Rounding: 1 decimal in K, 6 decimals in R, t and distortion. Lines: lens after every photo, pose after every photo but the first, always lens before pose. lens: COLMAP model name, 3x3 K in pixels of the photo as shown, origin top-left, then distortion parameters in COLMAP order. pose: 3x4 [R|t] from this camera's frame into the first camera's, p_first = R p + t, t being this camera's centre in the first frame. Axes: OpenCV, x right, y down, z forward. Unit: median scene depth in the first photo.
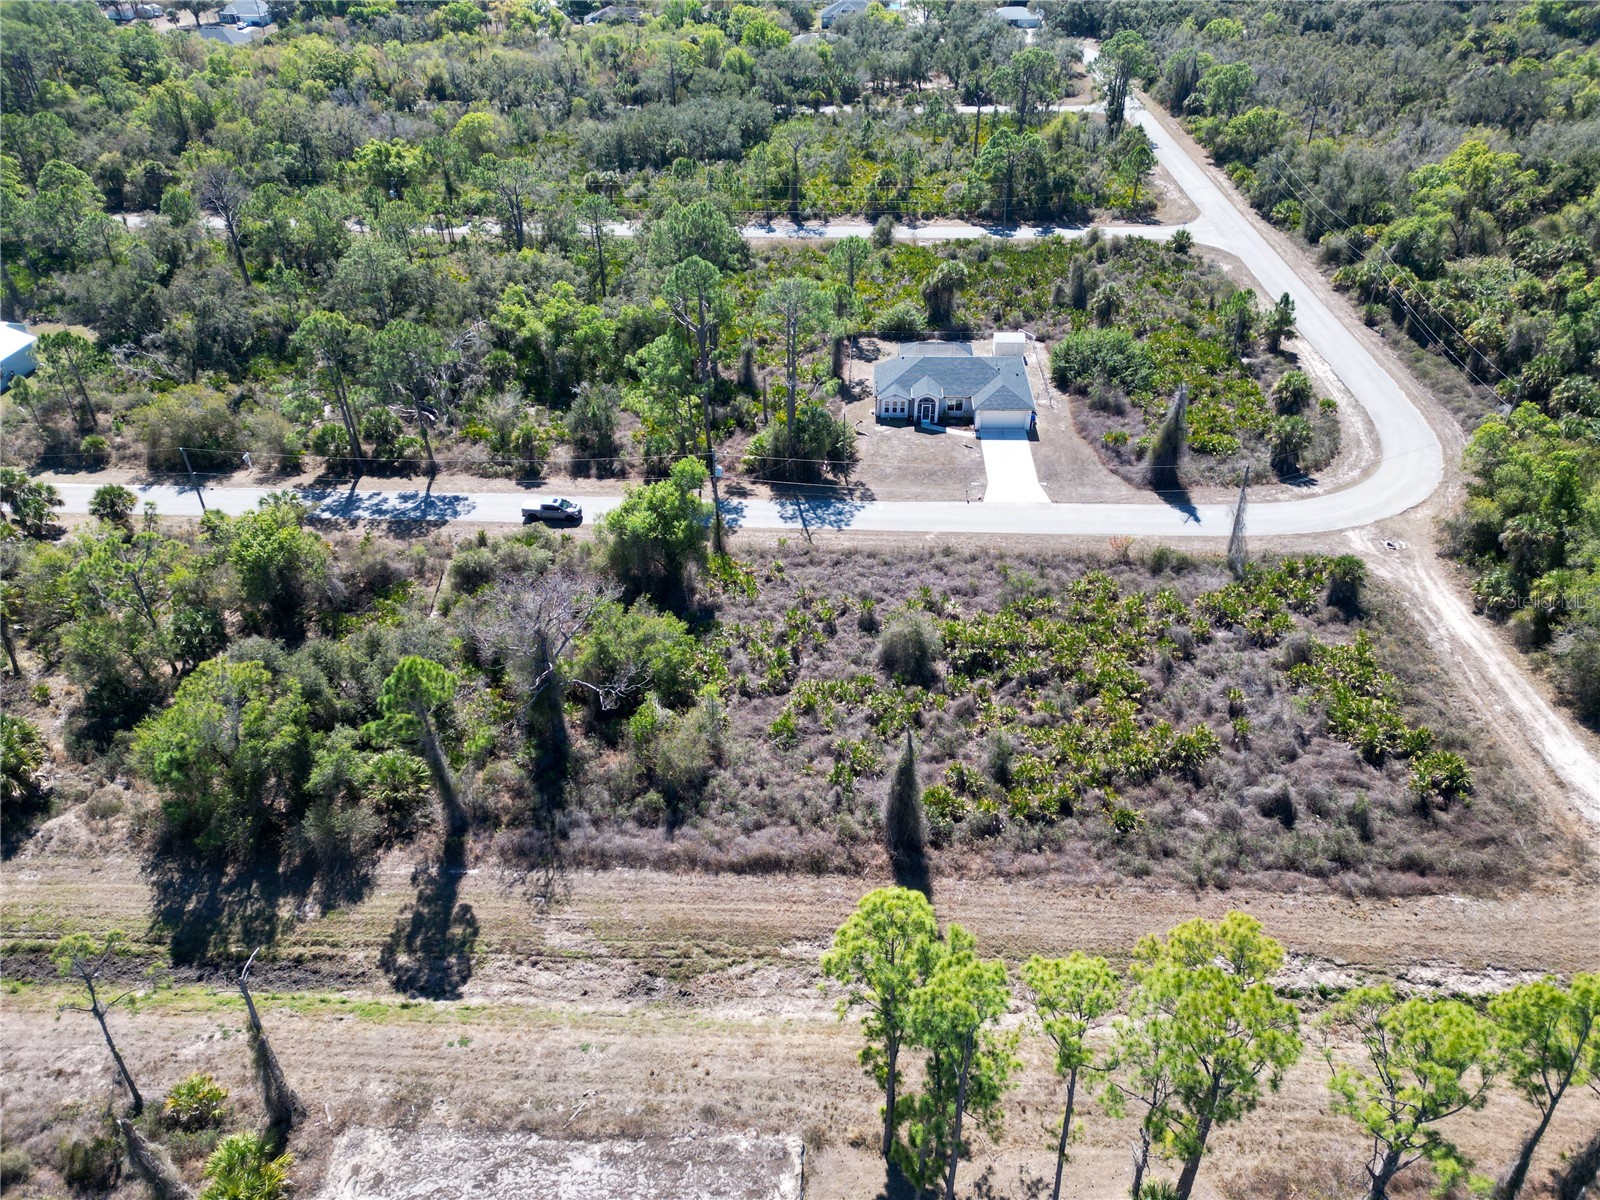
lens RADIAL K [[1111.9, 0, 796.2], [0, 1111.9, 599.4], [0, 0, 1]] dist [0.080254, -0.076282]
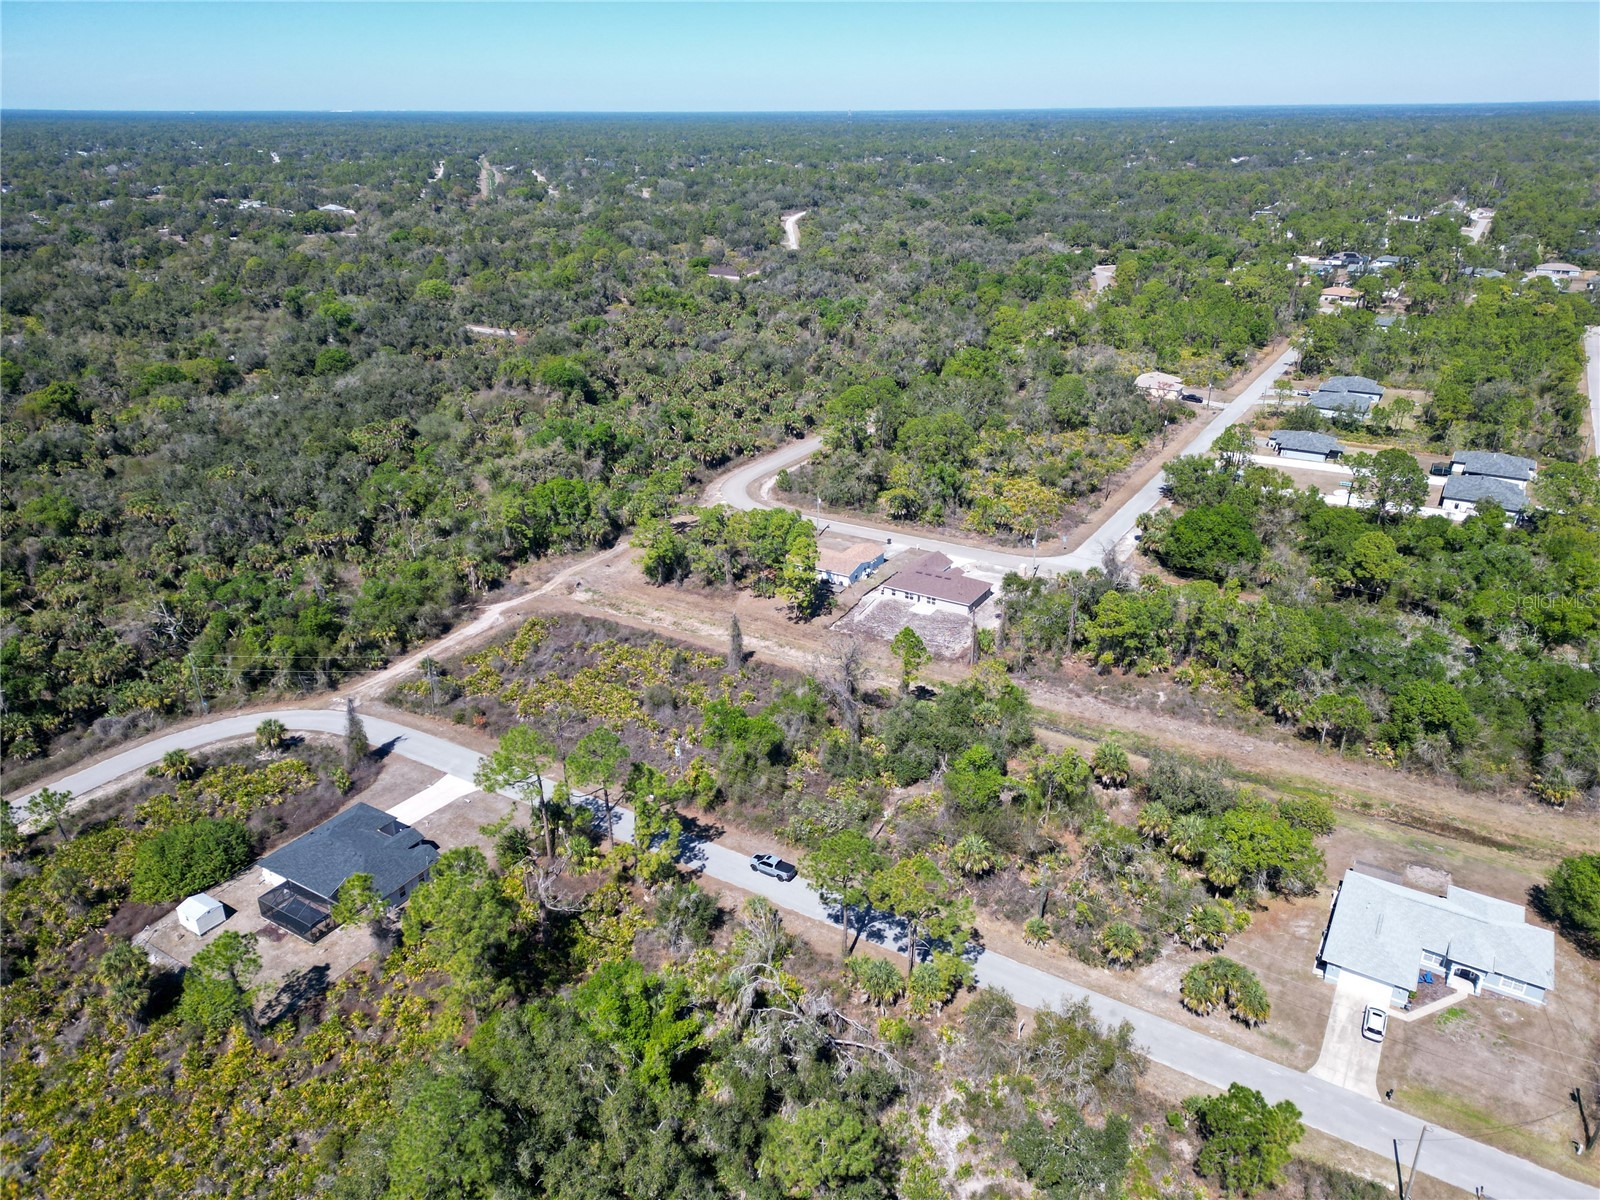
lens RADIAL K [[1111.9, 0, 796.2], [0, 1111.9, 599.4], [0, 0, 1]] dist [0.080254, -0.076282]
pose [[-0.881194, -0.174842, 0.439235, -0.757861], [0.284050, 0.546878, 0.787553, -1.239587], [-0.377905, 0.818752, -0.432242, 1.343317]]
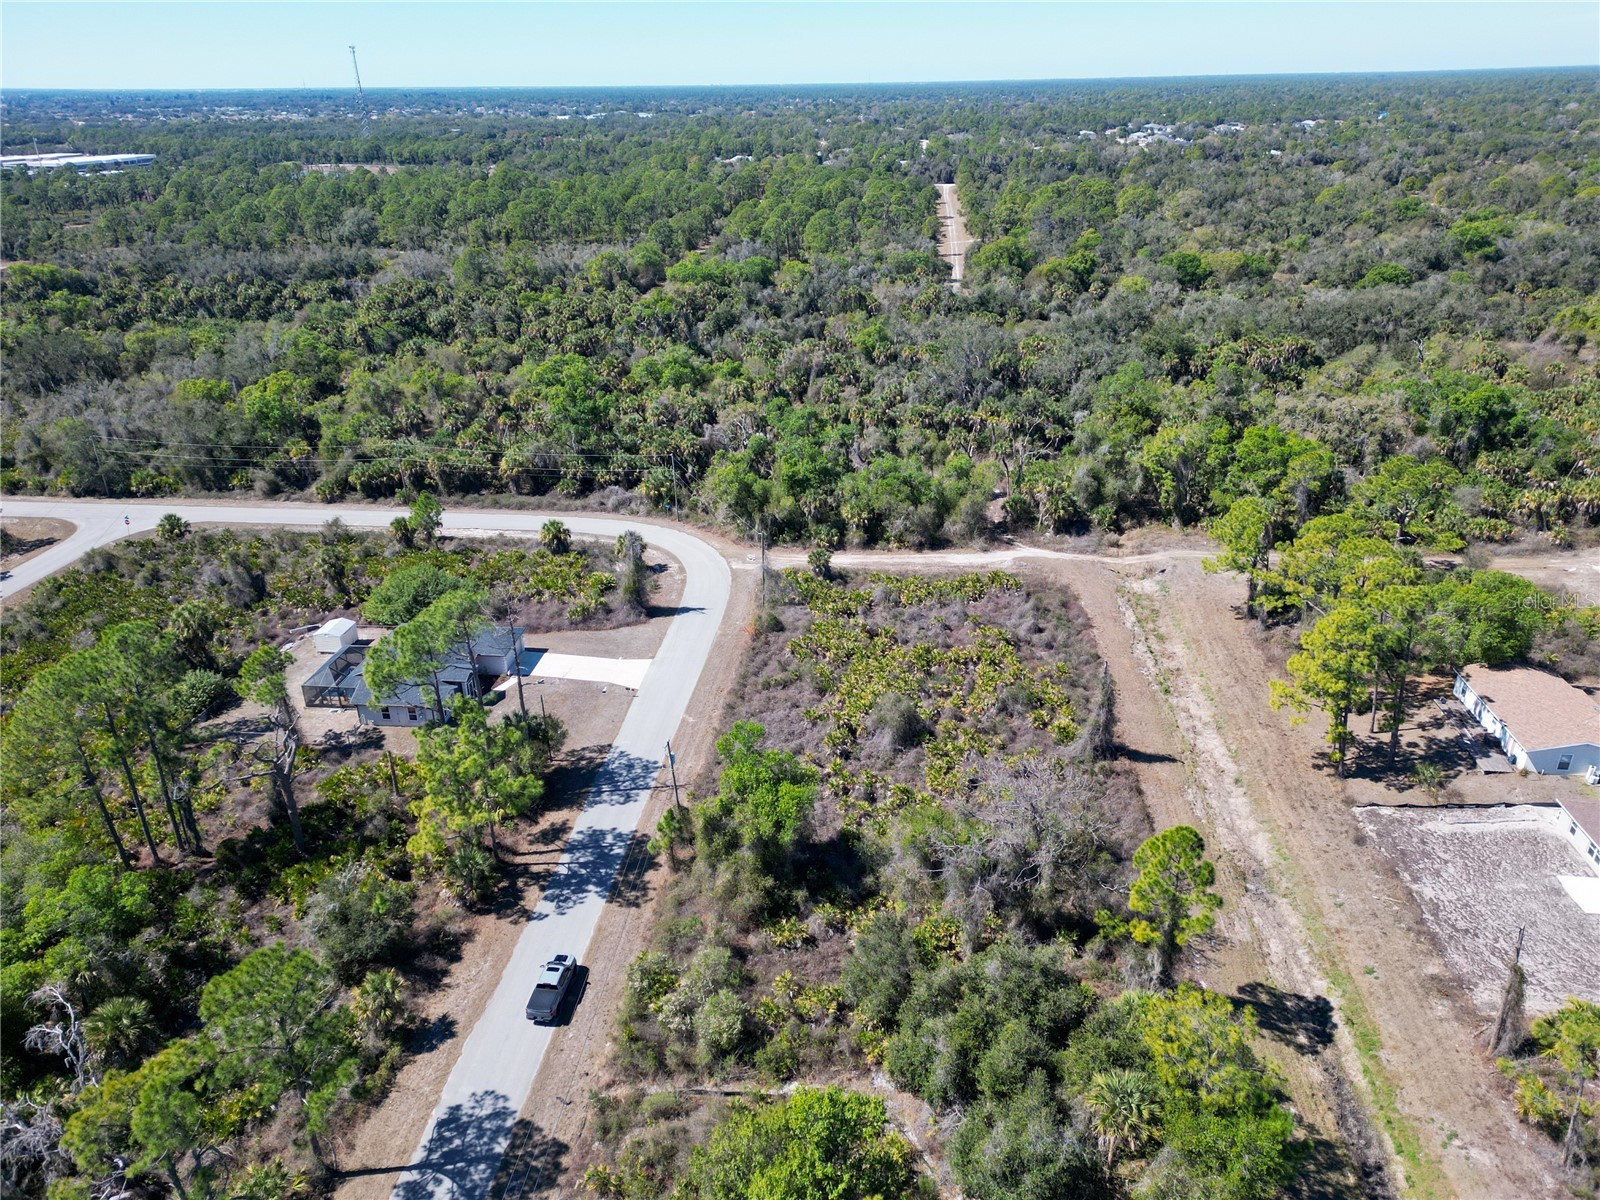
lens RADIAL K [[1111.9, 0, 796.2], [0, 1111.9, 599.4], [0, 0, 1]] dist [0.080254, -0.076282]
pose [[0.051818, -0.408052, 0.911487, -0.798556], [0.584418, 0.752497, 0.303651, -0.410181], [-0.809796, 0.516955, 0.277466, 0.583324]]
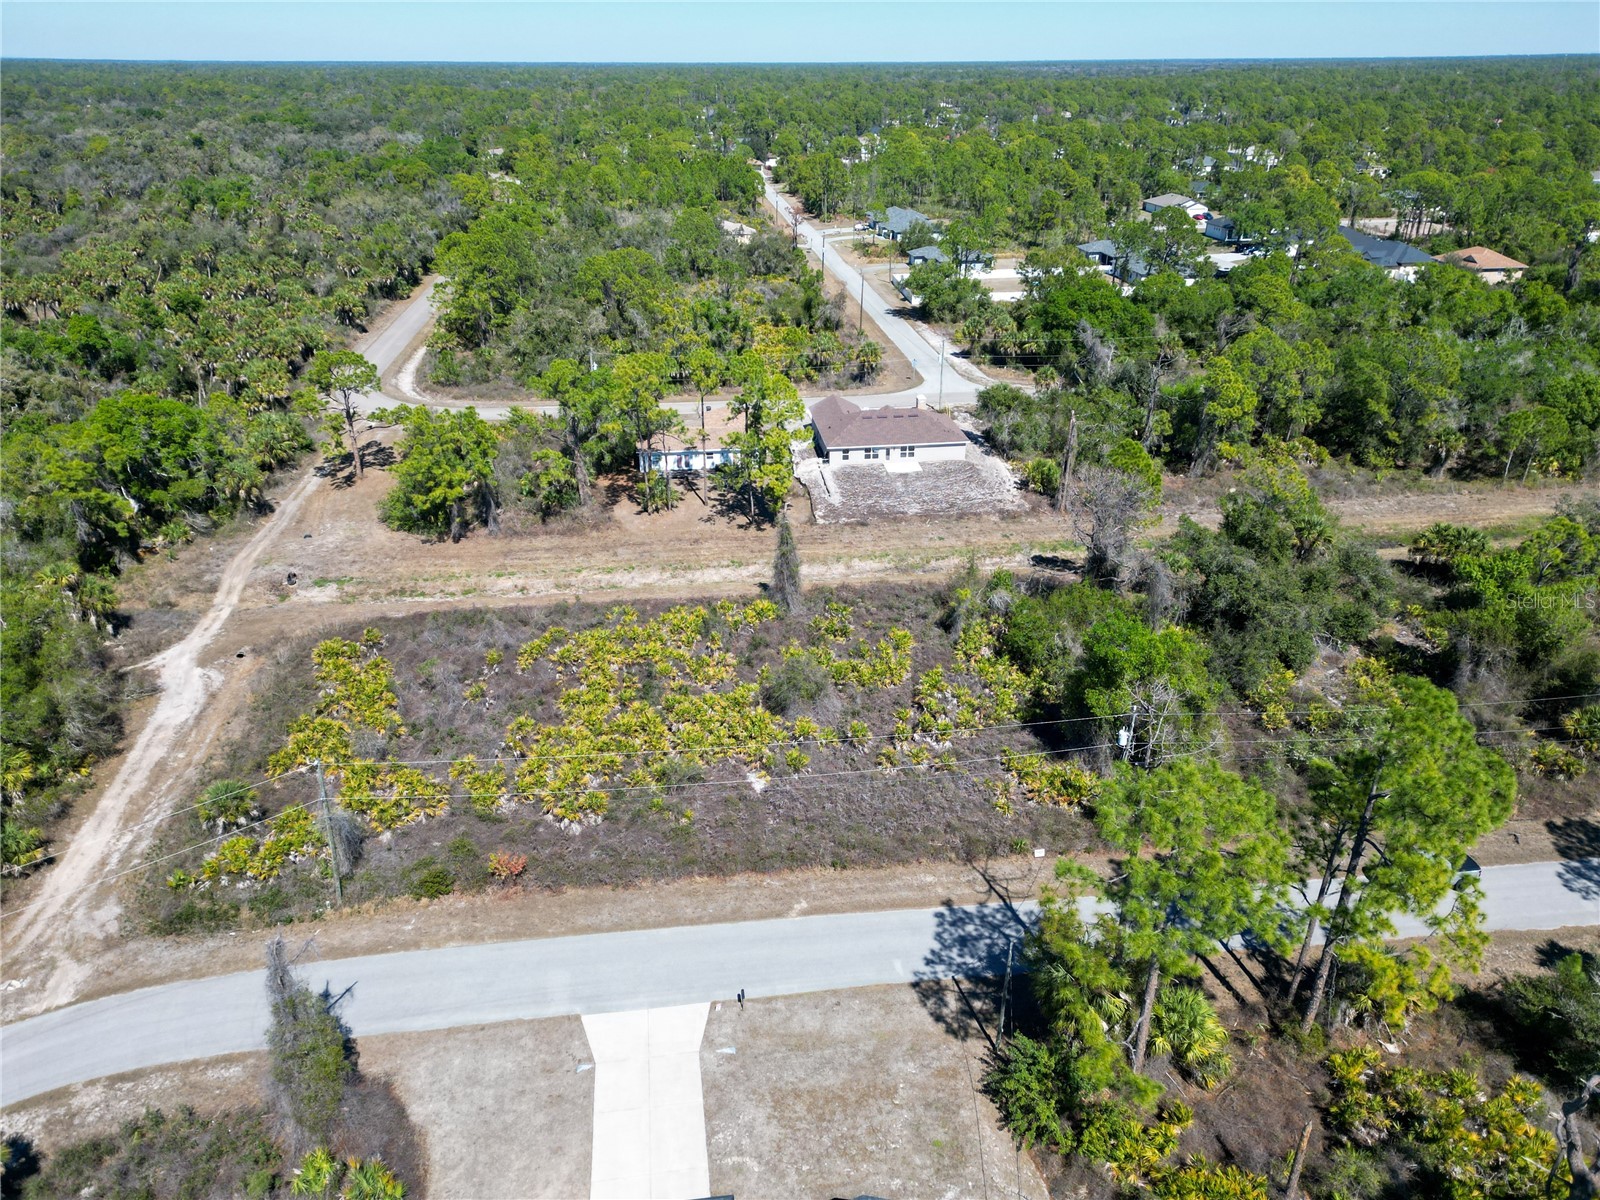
lens RADIAL K [[1111.9, 0, 796.2], [0, 1111.9, 599.4], [0, 0, 1]] dist [0.080254, -0.076282]
pose [[-0.983421, 0.090090, -0.157374, 0.209742], [-0.093148, 0.493641, 0.864663, -0.686394], [0.155584, 0.864987, -0.477065, 1.172889]]
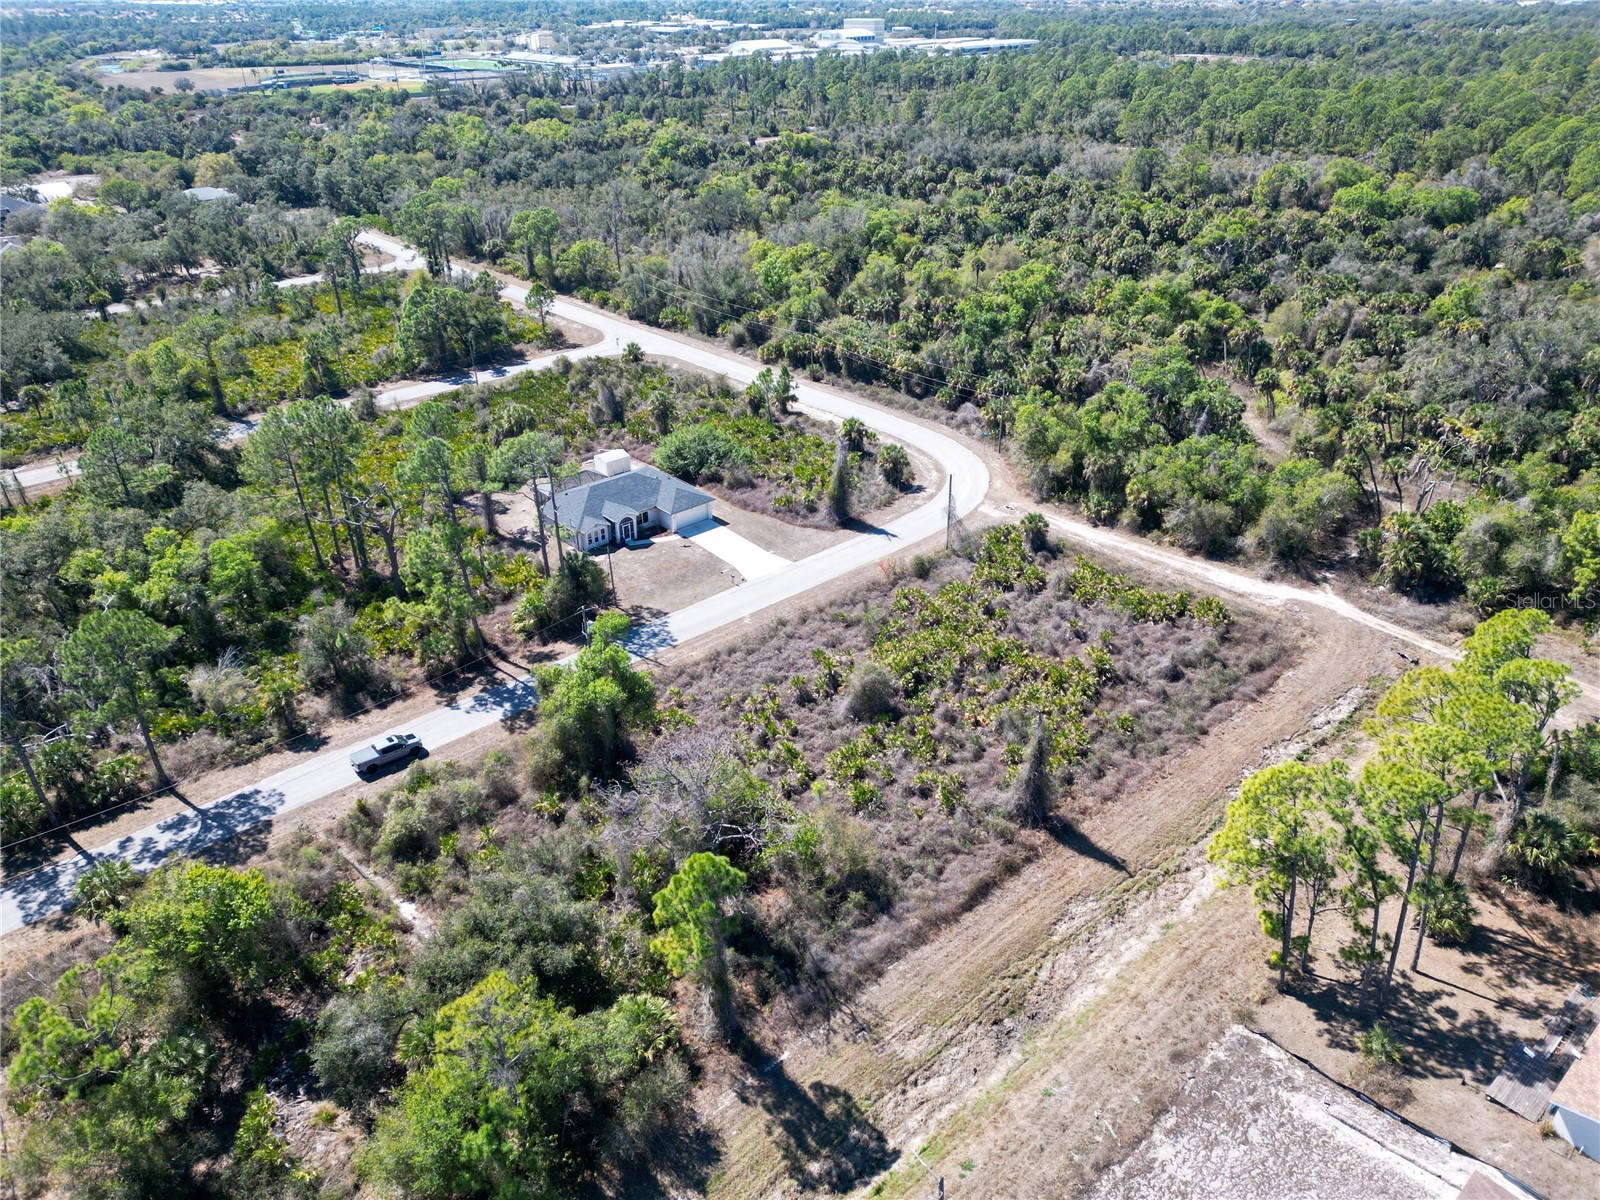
lens RADIAL K [[1111.9, 0, 796.2], [0, 1111.9, 599.4], [0, 0, 1]] dist [0.080254, -0.076282]
pose [[0.712163, -0.336031, 0.616366, -0.513127], [0.407490, 0.912815, 0.026826, -0.086915], [-0.571643, 0.232059, 0.787002, 0.123837]]
